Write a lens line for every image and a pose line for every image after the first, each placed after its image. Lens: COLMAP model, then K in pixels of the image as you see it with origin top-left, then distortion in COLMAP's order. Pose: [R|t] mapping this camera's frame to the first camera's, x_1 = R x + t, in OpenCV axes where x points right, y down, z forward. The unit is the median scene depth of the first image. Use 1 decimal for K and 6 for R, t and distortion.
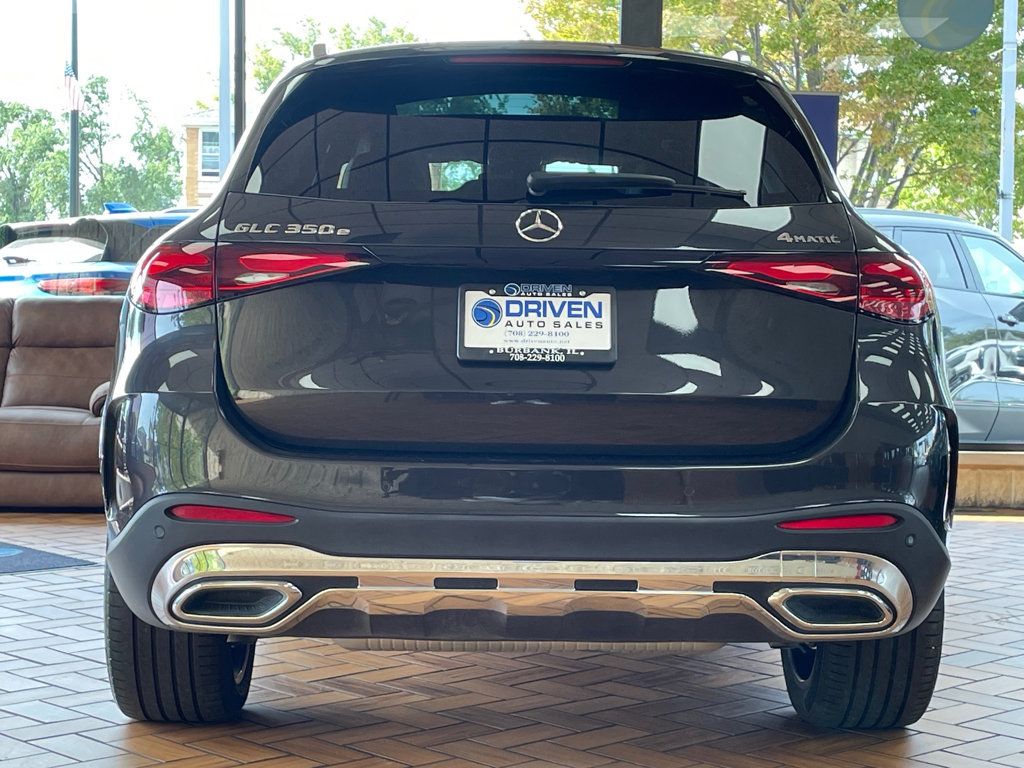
lens RADIAL K [[1869.7, 0, 512.0], [0, 1869.7, 384.0], [0, 0, 1]] dist [0.129191, -0.080602]
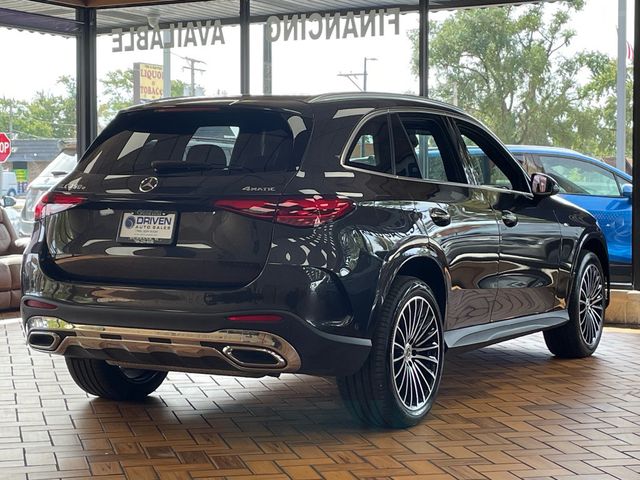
lens RADIAL K [[1264.1, 0, 320.0], [0, 1264.1, 240.0], [0, 0, 1]] dist [0.042019, 0.138138]
pose [[0.874017, 0.012021, -0.485747, 0.964929], [-0.011369, 0.999926, 0.004291, -0.025343], [0.485763, 0.001772, 0.874089, -0.269517]]
